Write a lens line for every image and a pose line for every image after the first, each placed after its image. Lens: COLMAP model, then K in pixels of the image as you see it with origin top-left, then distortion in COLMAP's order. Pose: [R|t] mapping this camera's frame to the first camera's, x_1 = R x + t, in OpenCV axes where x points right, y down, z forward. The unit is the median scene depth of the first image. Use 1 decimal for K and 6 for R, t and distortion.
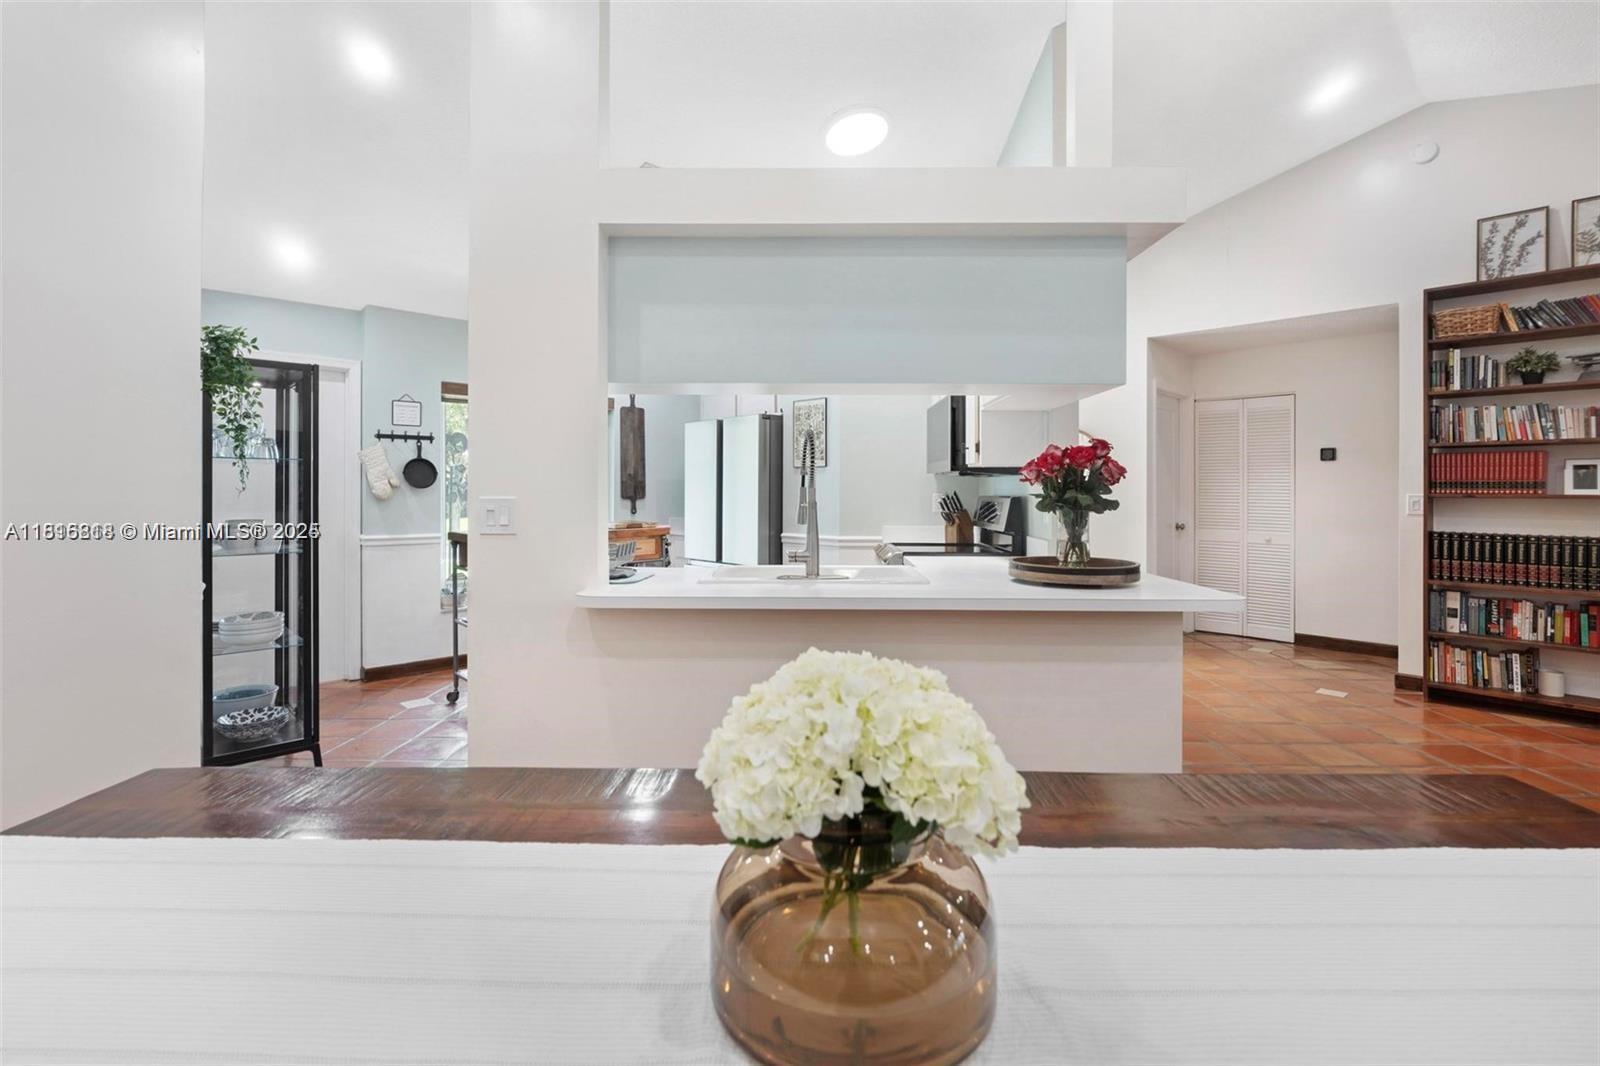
lens RADIAL K [[735.6, 0, 800.6], [0, 735.6, 486.9], [0, 0, 1]] dist [-0.010991, 0.000689]
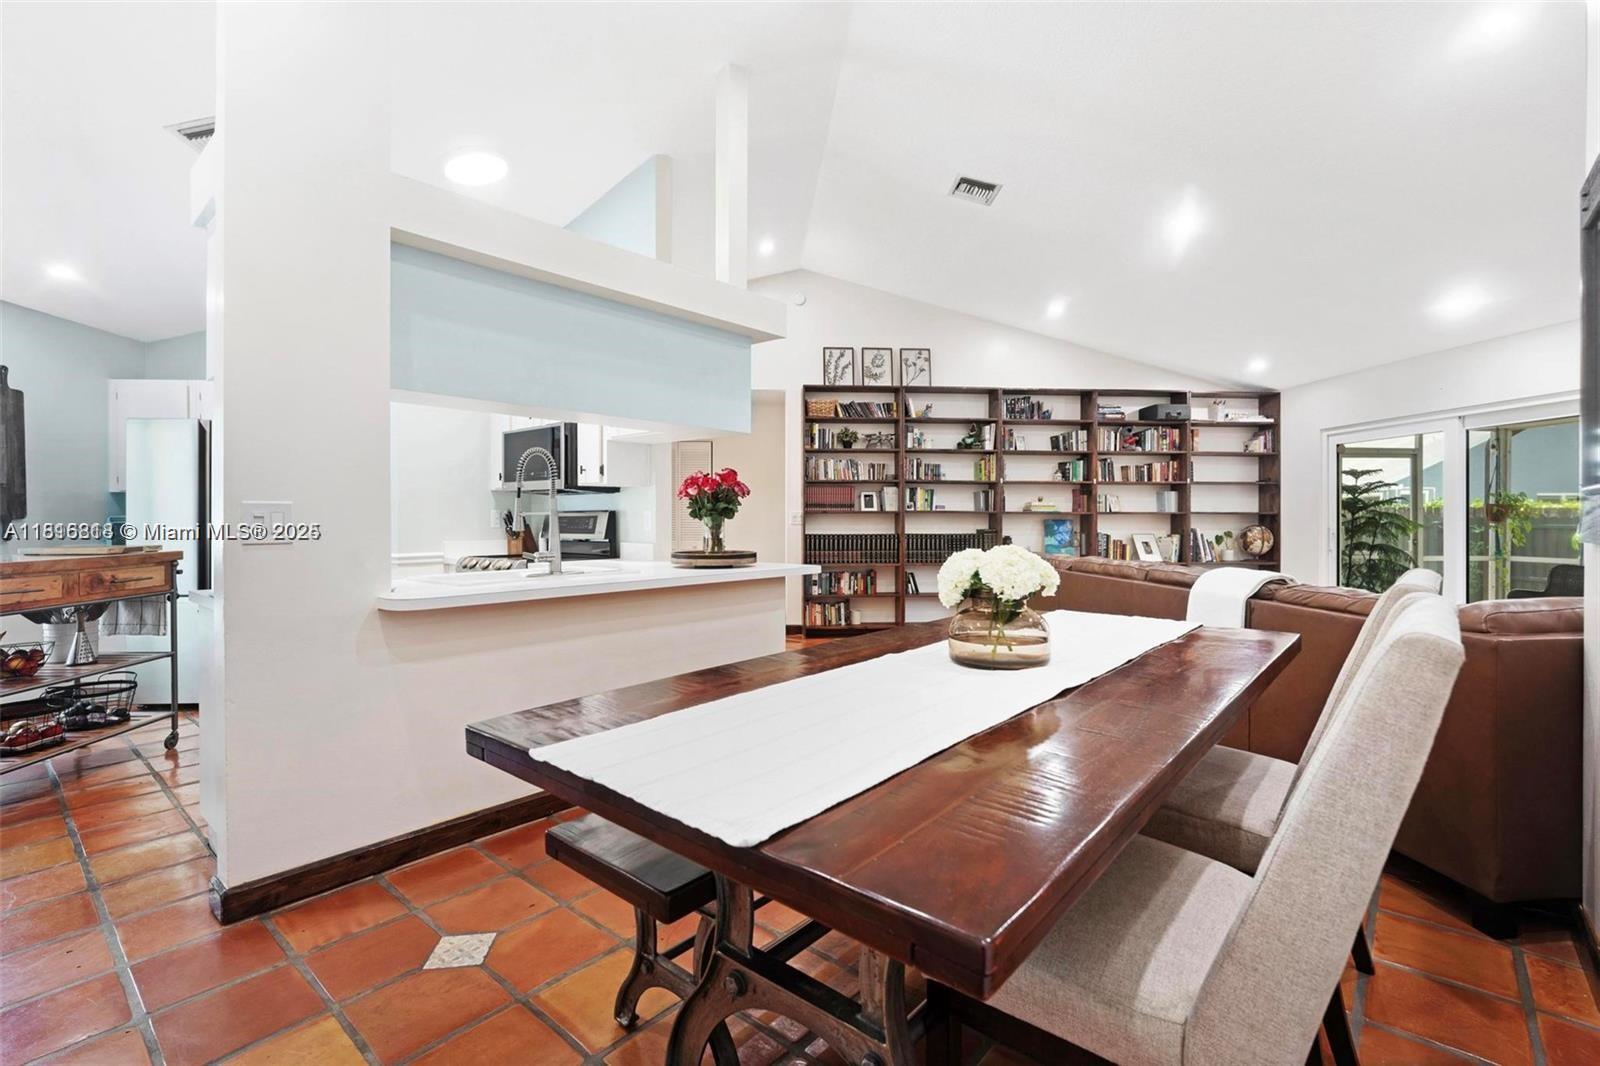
lens RADIAL K [[728.8, 0, 804.9], [0, 728.8, 517.4], [0, 0, 1]] dist [-0.002106, -0.000265]
pose [[0.634962, -0.003481, 0.772535, -0.406869], [0.000250, 0.999991, 0.004300, 0.017384], [-0.772543, -0.002537, 0.634957, -0.033195]]
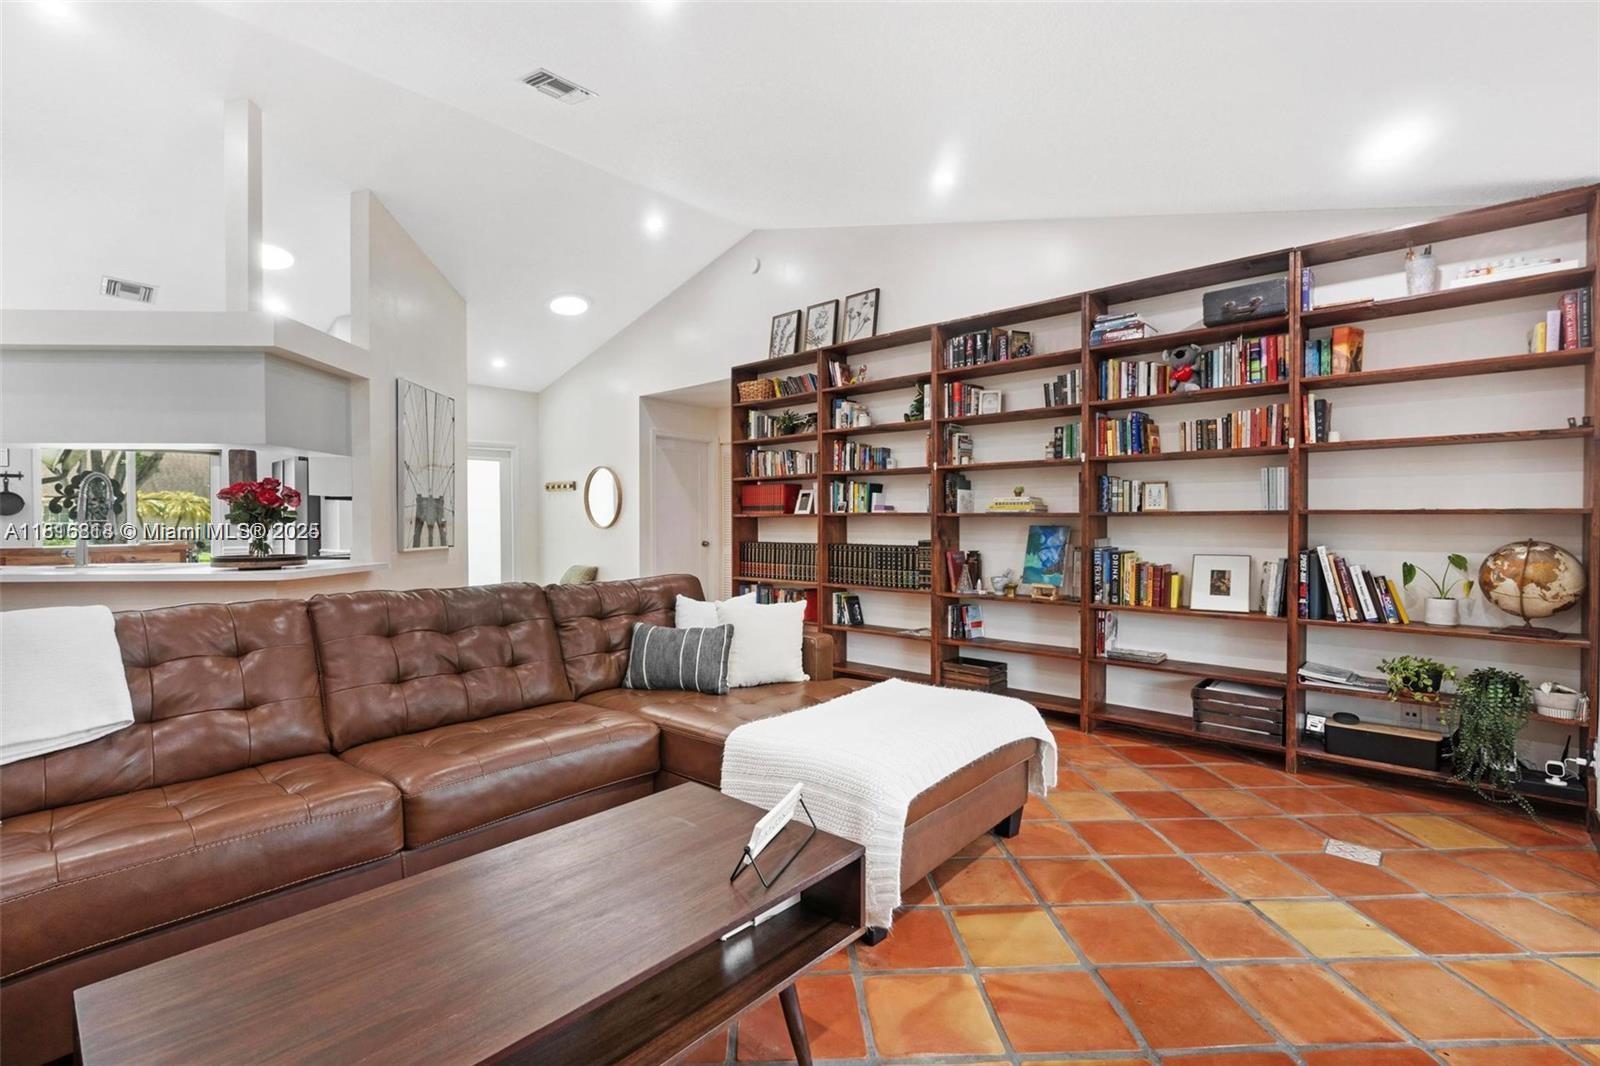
lens RADIAL K [[728.8, 0, 804.9], [0, 728.8, 517.4], [0, 0, 1]] dist [-0.002106, -0.000265]
pose [[0.998122, -0.005806, 0.060977, 0.931063], [0.005952, 0.999980, -0.002213, 0.019342], [-0.060963, 0.002571, 0.998137, -0.403792]]
